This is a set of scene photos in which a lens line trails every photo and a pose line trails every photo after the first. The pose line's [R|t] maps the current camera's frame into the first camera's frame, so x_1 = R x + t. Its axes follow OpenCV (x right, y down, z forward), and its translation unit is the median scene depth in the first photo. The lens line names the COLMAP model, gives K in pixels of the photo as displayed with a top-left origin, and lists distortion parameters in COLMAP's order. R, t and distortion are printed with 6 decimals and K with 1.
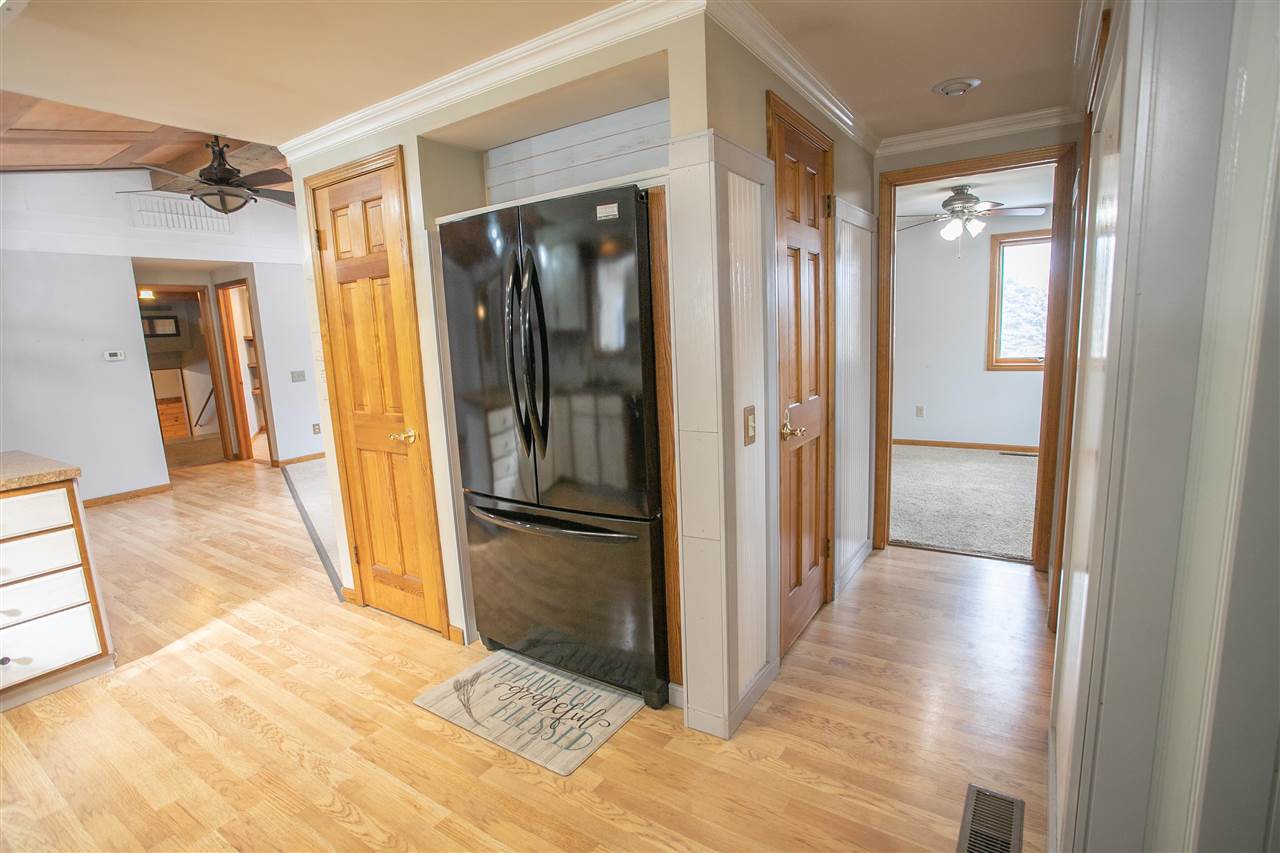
lens RADIAL K [[619.7, 0, 639.6], [0, 619.7, 435.3], [0, 0, 1]] dist [-0.062023, 0.024110]
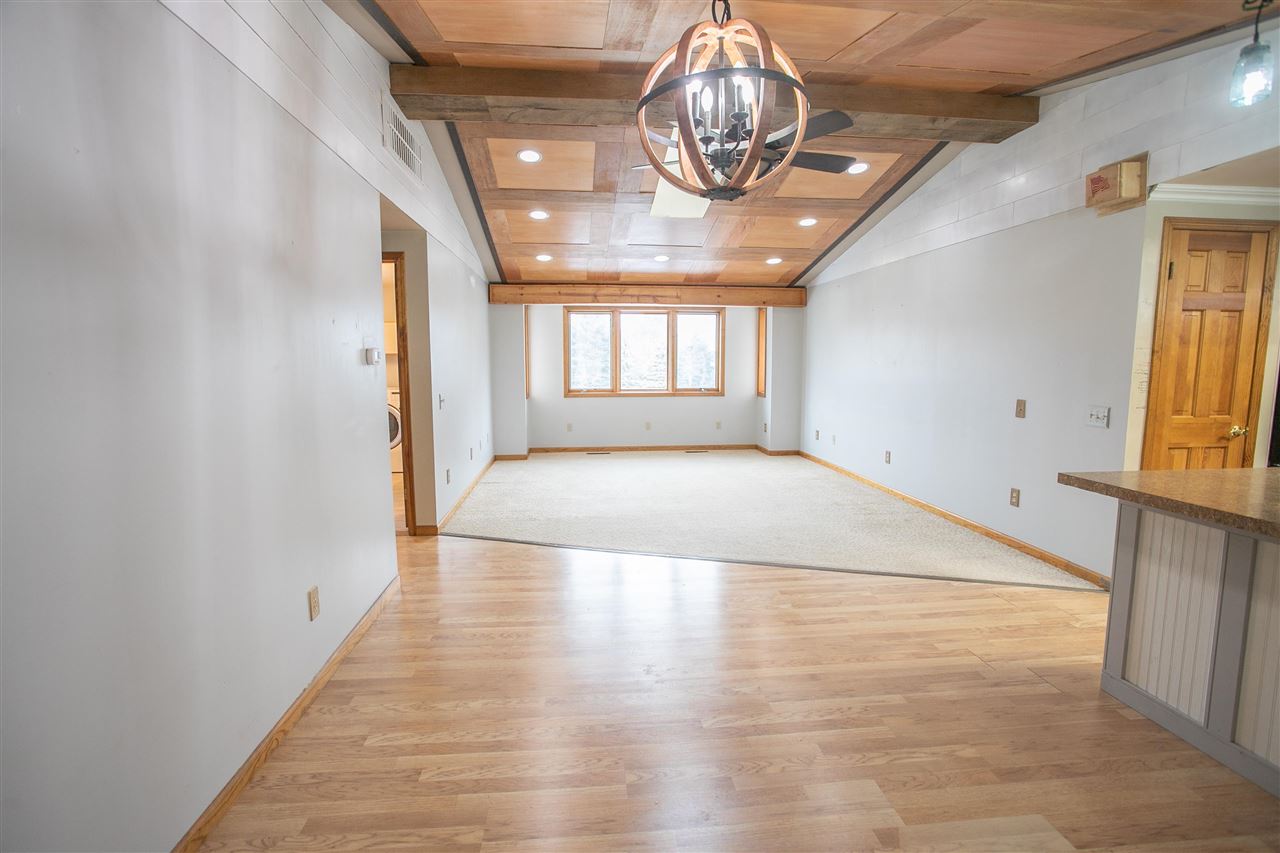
lens RADIAL K [[619.7, 0, 631.8], [0, 619.7, 428.3], [0, 0, 1]] dist [-0.062023, 0.024110]
pose [[0.775732, -0.023454, 0.630626, -2.054214], [0.072021, 0.996070, -0.051548, -0.032399], [-0.626939, 0.085406, 0.774373, 0.774873]]
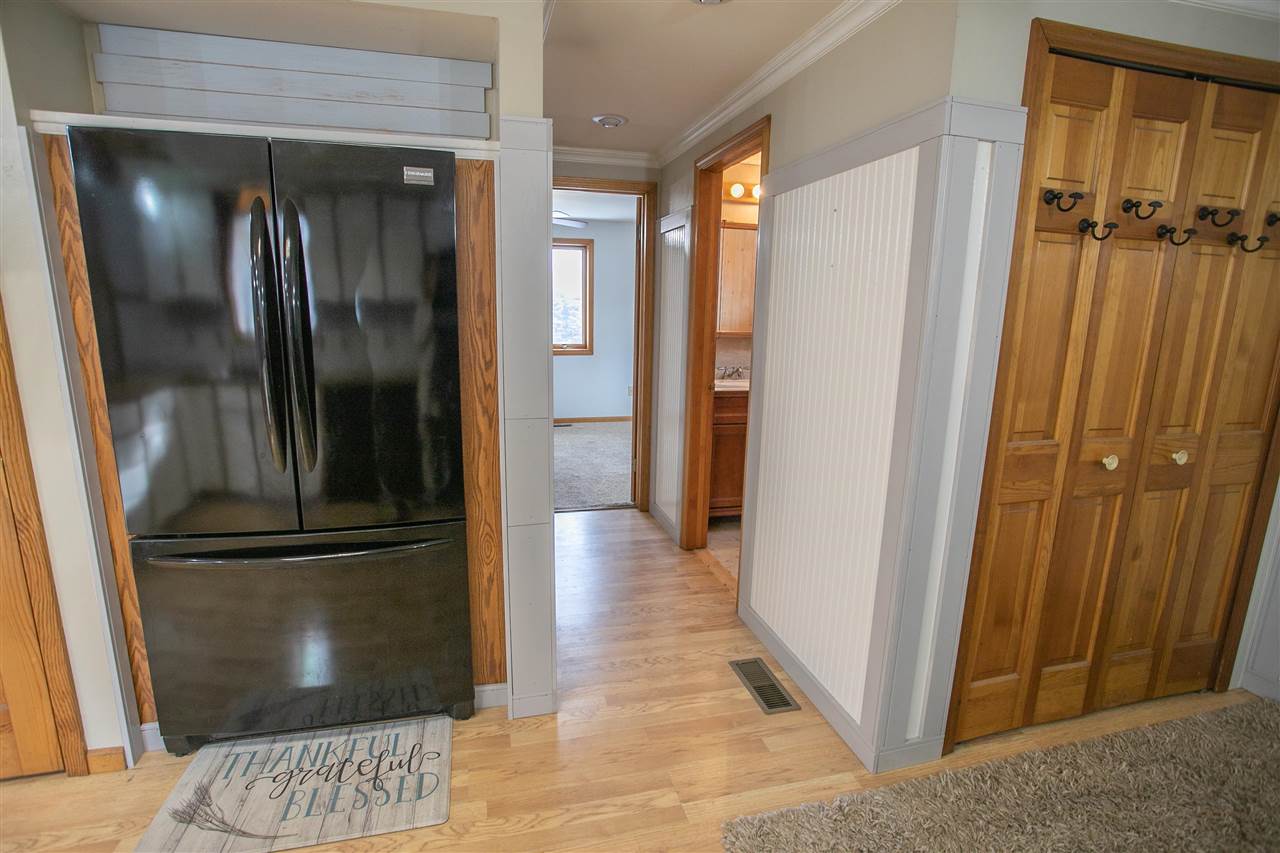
lens RADIAL K [[619.7, 0, 640.6], [0, 619.7, 432.9], [0, 0, 1]] dist [-0.062023, 0.024110]
pose [[0.662833, -0.091248, 0.743187, -0.350649], [0.077419, 0.995579, 0.053189, -0.013995], [-0.744755, 0.022281, 0.666966, 0.133020]]
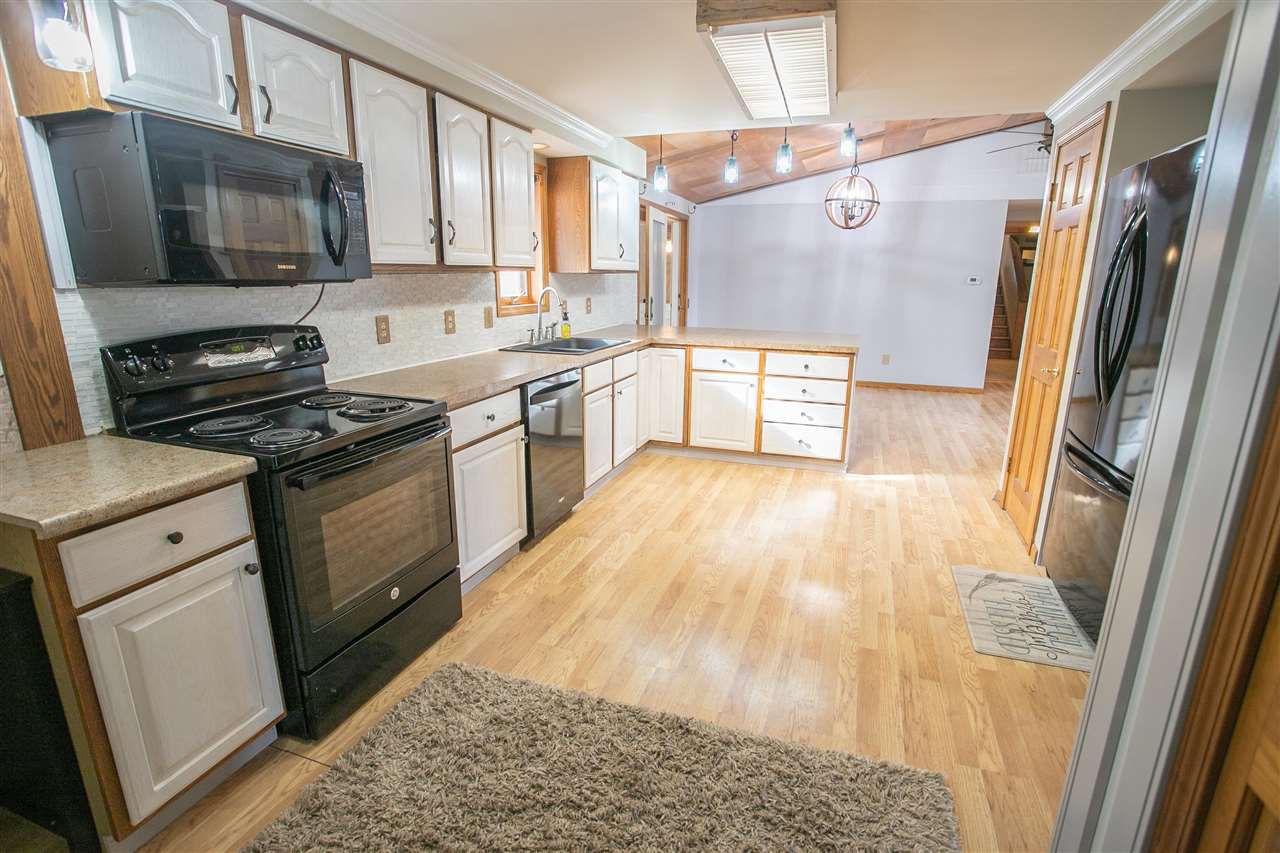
lens RADIAL K [[619.7, 0, 641.0], [0, 619.7, 435.3], [0, 0, 1]] dist [-0.062023, 0.024110]
pose [[0.245307, 0.288840, -0.925417, 0.474022], [-0.183266, 0.951188, 0.248305, -0.022090], [0.951966, 0.108686, 0.286267, -0.026074]]
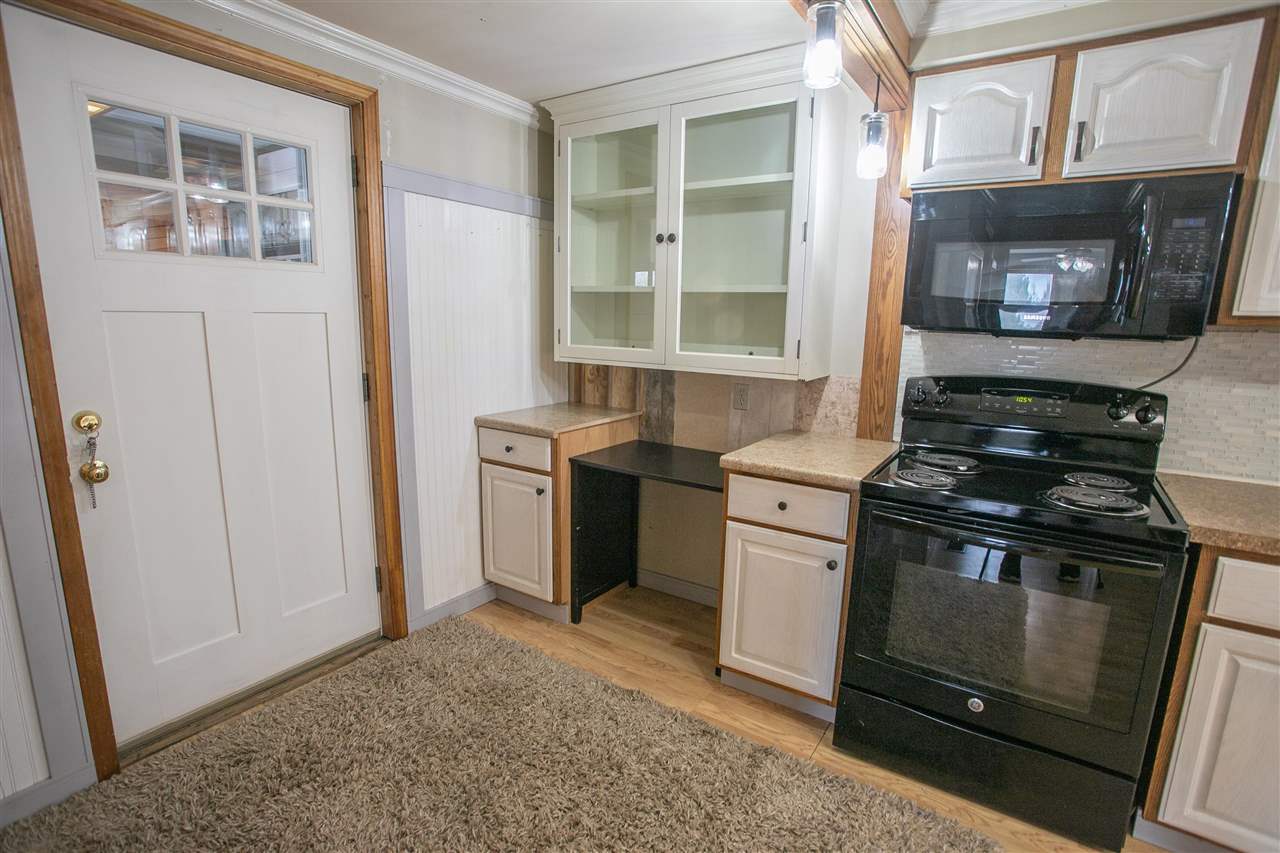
lens RADIAL K [[619.7, 0, 640.9], [0, 619.7, 432.3], [0, 0, 1]] dist [-0.062023, 0.024110]
pose [[-0.999674, 0.023597, 0.009732, 0.099568], [0.025511, 0.936517, 0.349692, -0.076201], [-0.000862, 0.349826, -0.936814, 0.386329]]
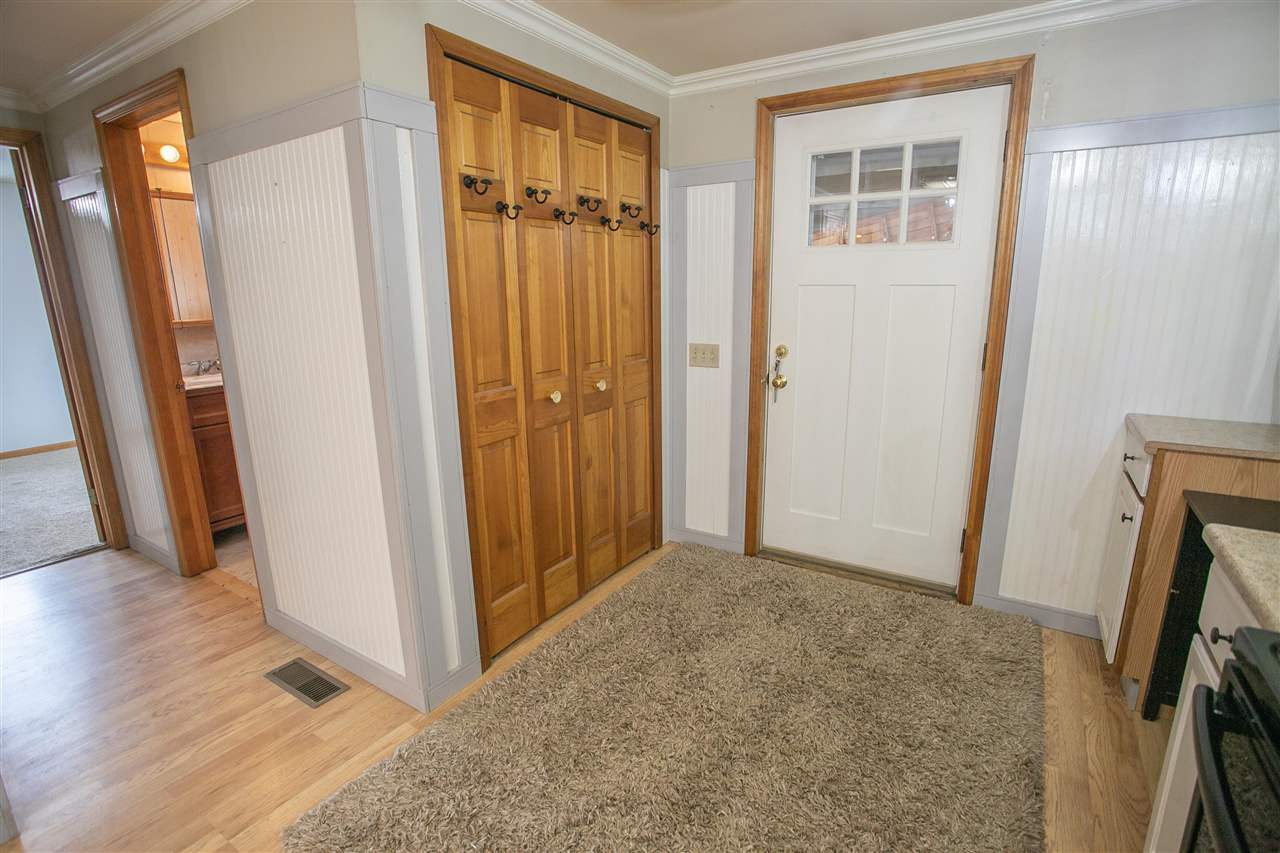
lens RADIAL K [[619.7, 0, 637.3], [0, 619.7, 434.7], [0, 0, 1]] dist [-0.062023, 0.024110]
pose [[-0.014517, -0.190334, 0.981612, -0.373543], [0.183030, 0.964622, 0.189746, 0.000569], [-0.983000, 0.182419, 0.020833, 0.073074]]
